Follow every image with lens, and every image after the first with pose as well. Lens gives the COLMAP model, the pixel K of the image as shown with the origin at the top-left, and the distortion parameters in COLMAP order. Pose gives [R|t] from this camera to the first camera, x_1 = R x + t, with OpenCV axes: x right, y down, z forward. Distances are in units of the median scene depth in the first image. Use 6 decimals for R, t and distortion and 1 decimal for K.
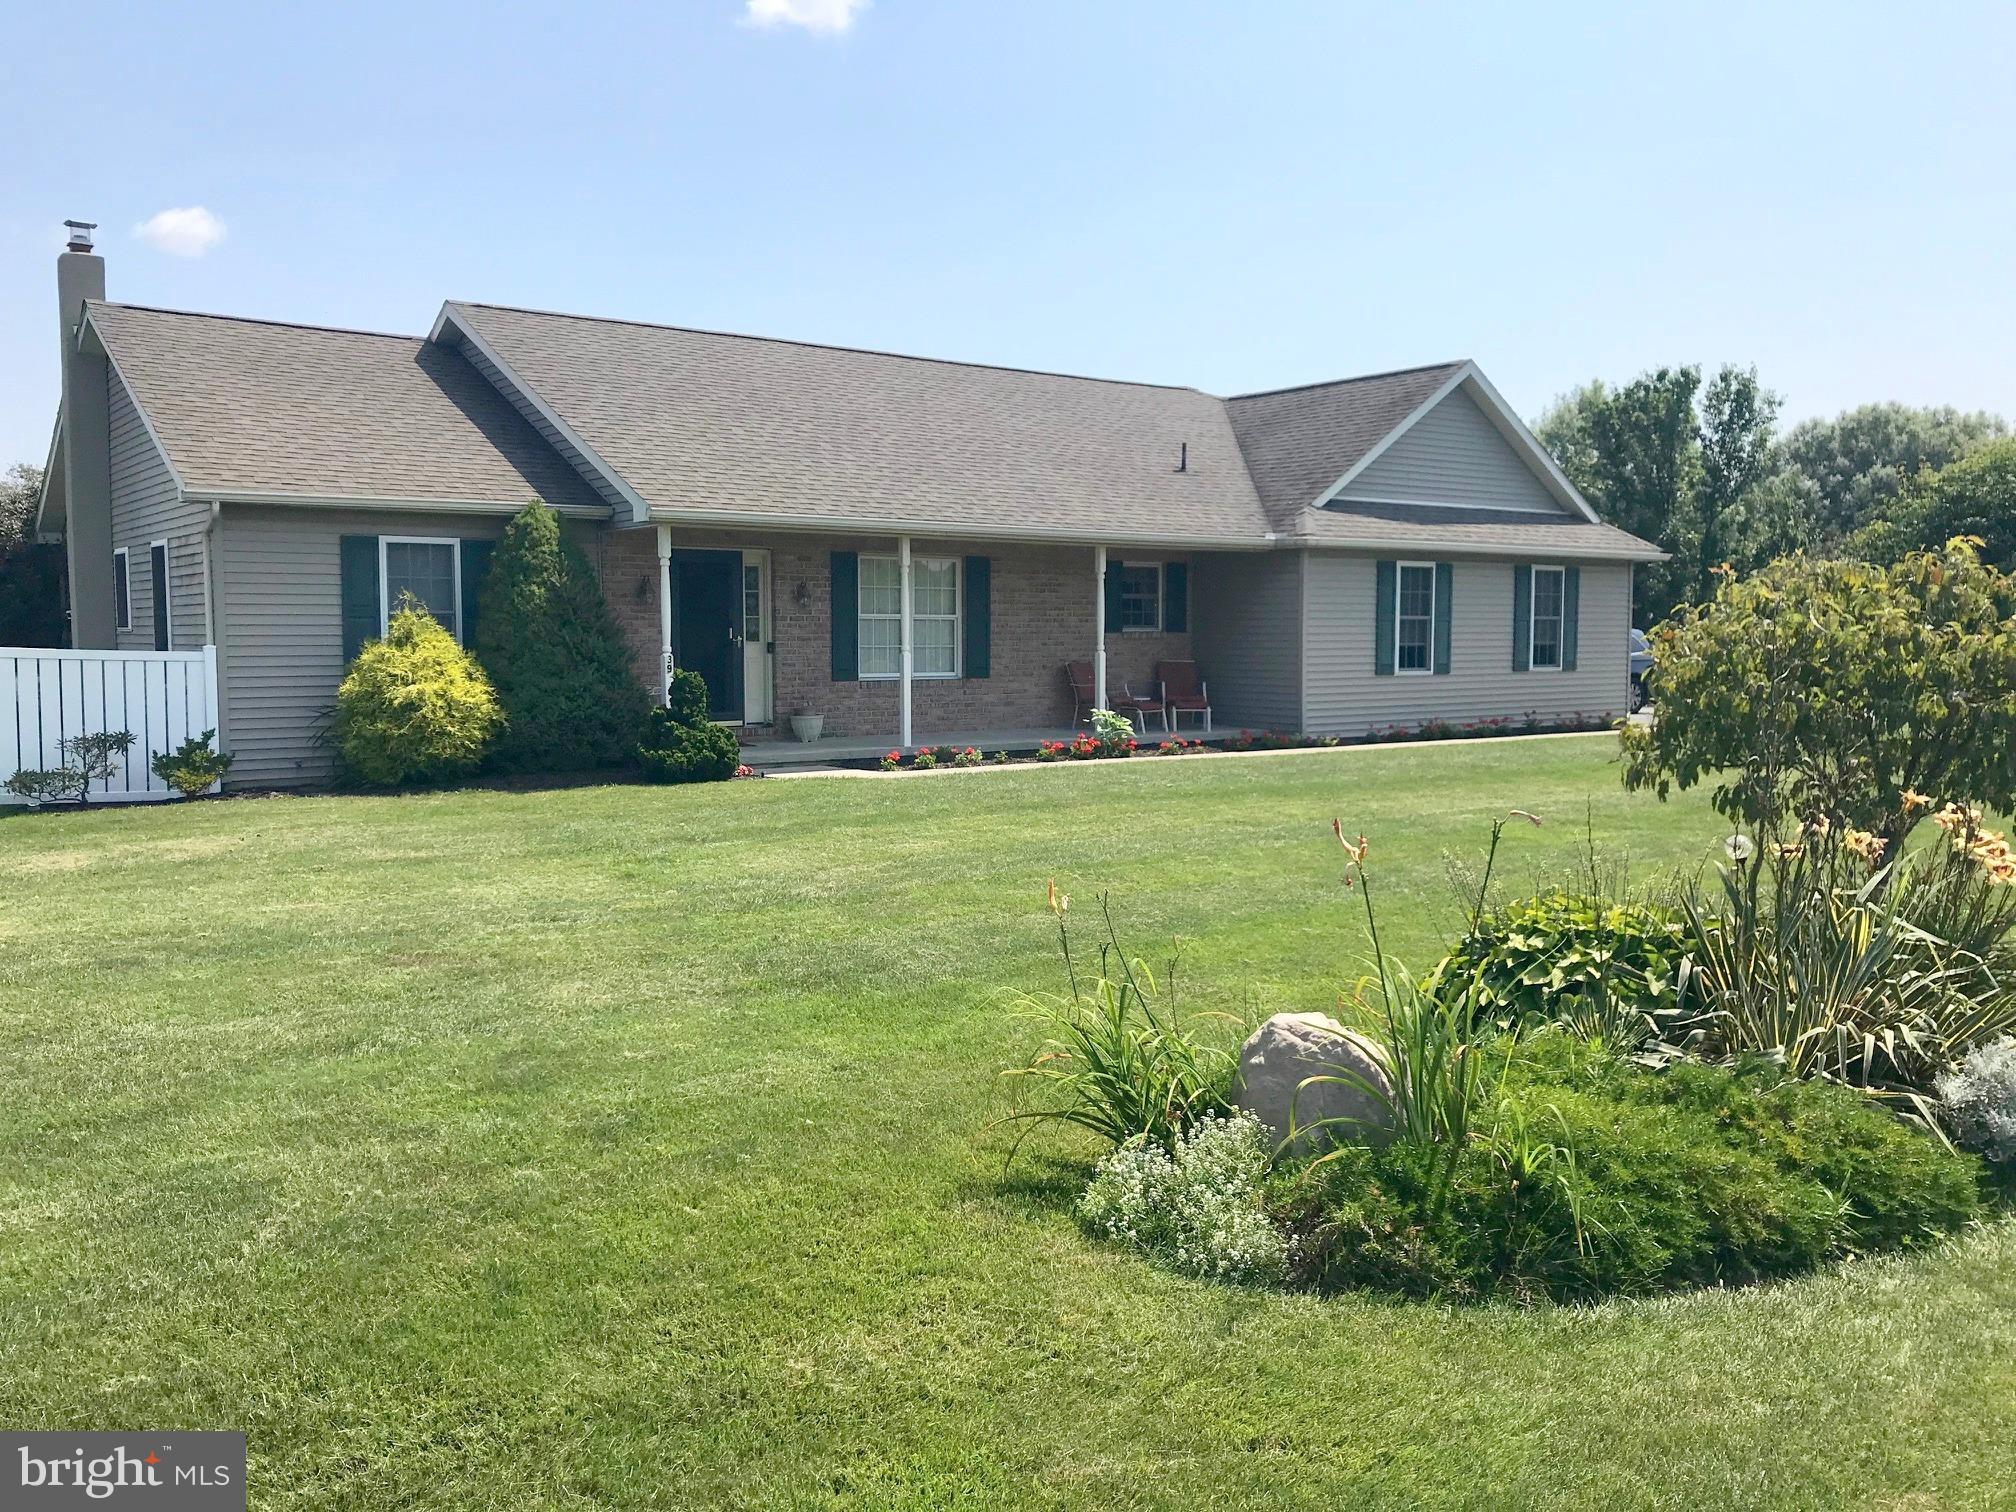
lens RADIAL K [[1660.2, 0, 1008.2], [0, 1660.2, 639.6], [0, 0, 1]] dist [0.102210, -0.123361]
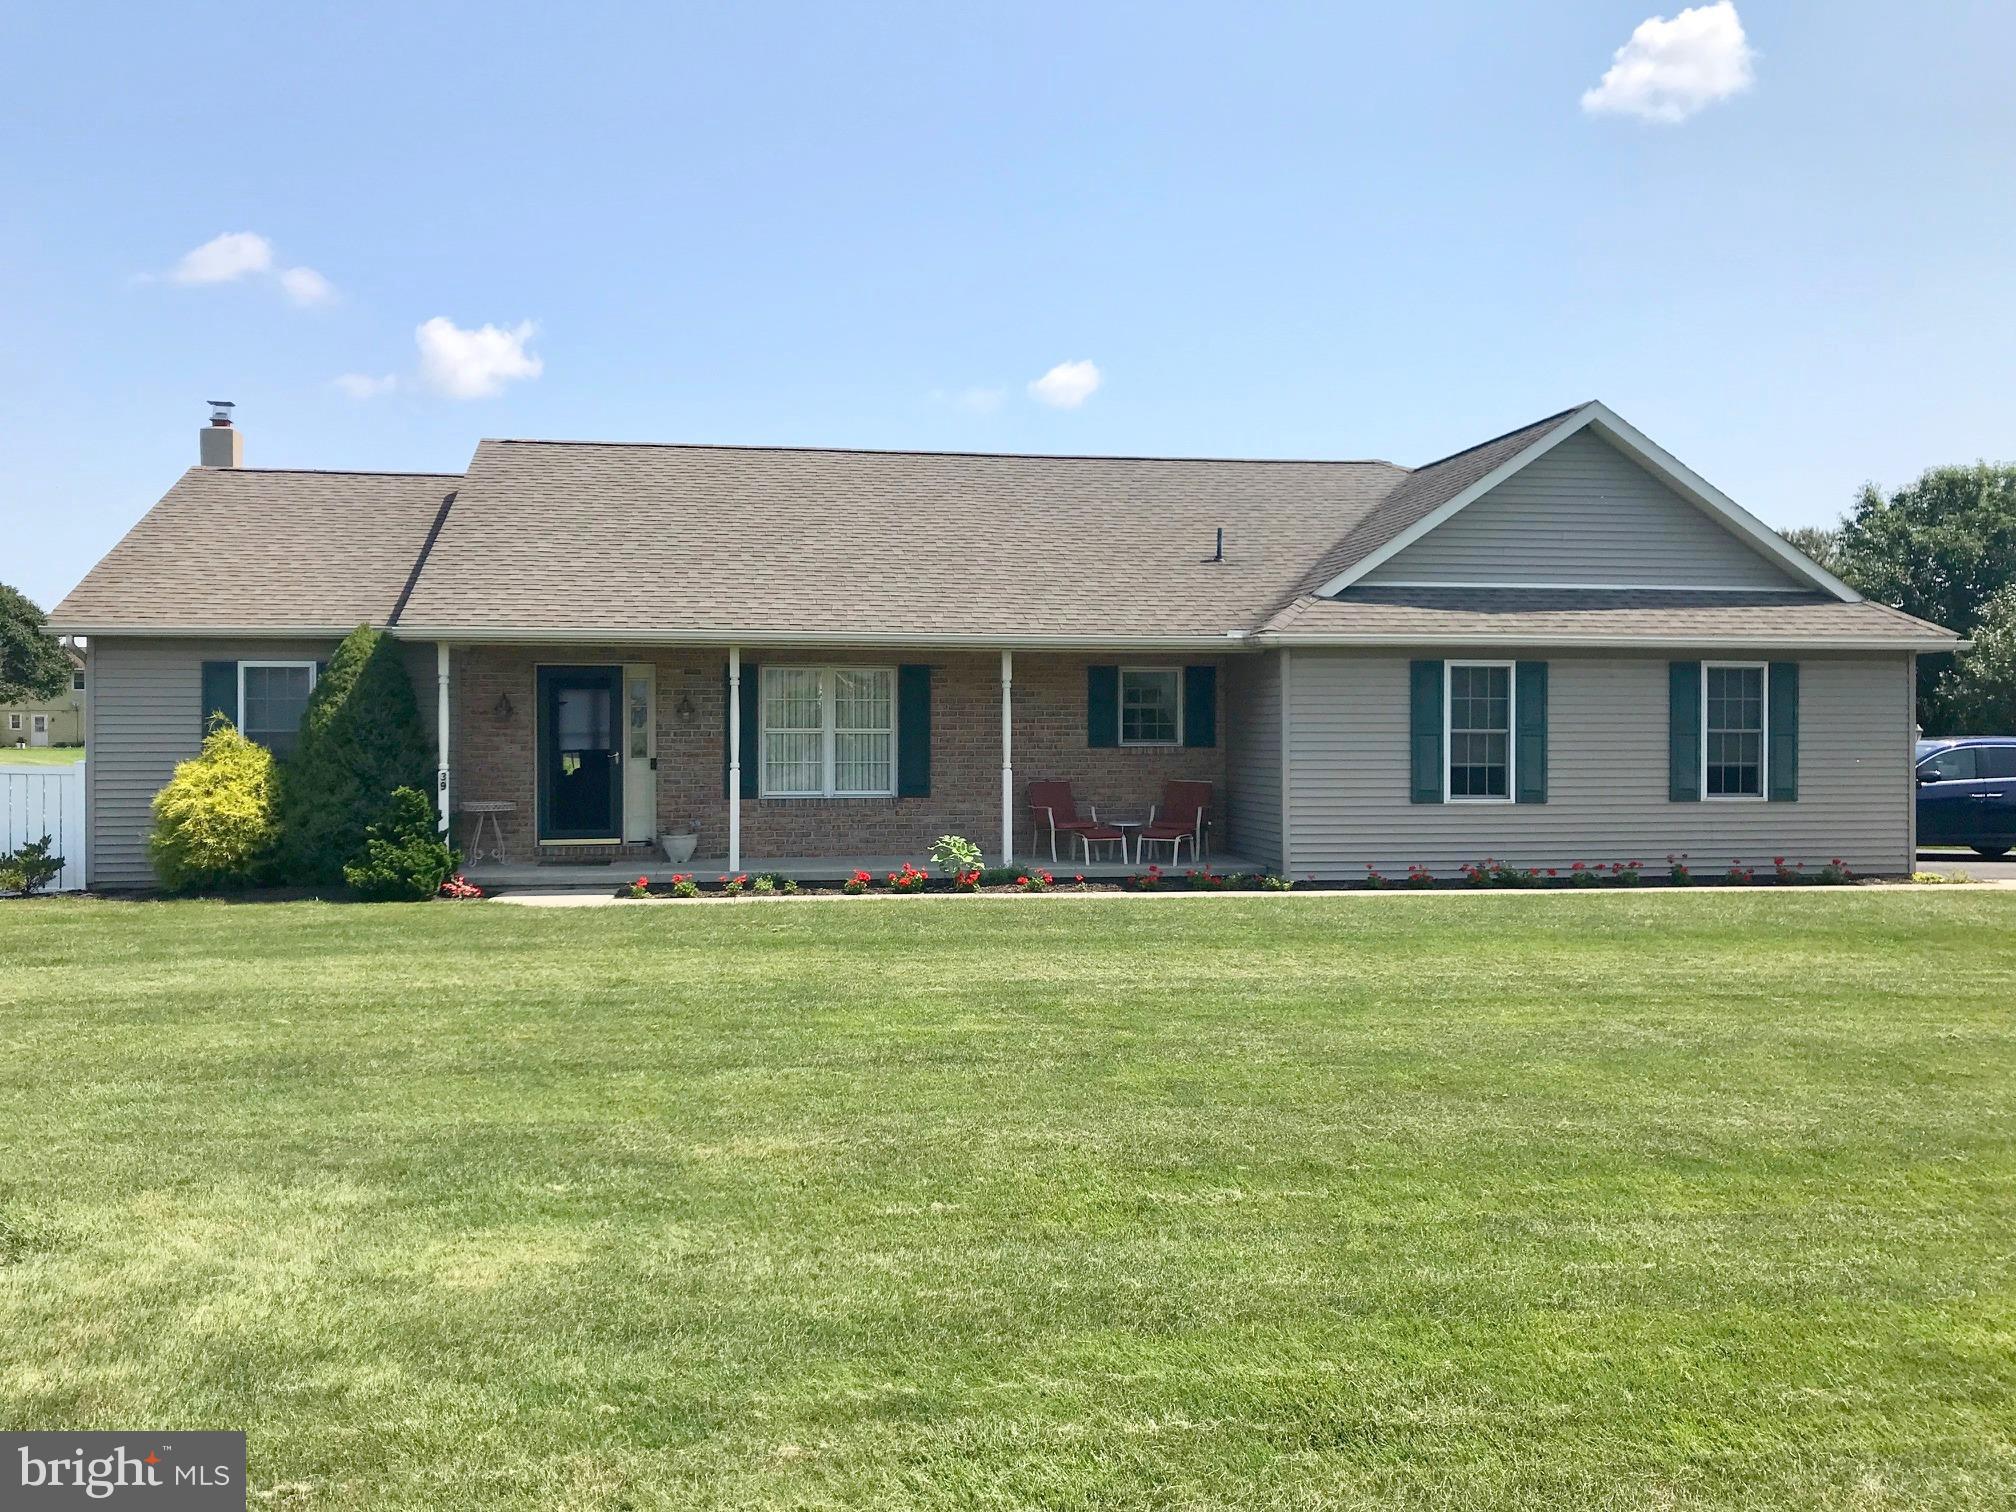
lens RADIAL K [[1660.2, 0, 1008.2], [0, 1660.2, 639.6], [0, 0, 1]] dist [0.102210, -0.123361]
pose [[0.880942, -0.025793, -0.472521, 0.458232], [-0.003269, 0.998158, -0.060580, -0.008272], [0.473213, 0.054912, 0.879235, 0.208427]]
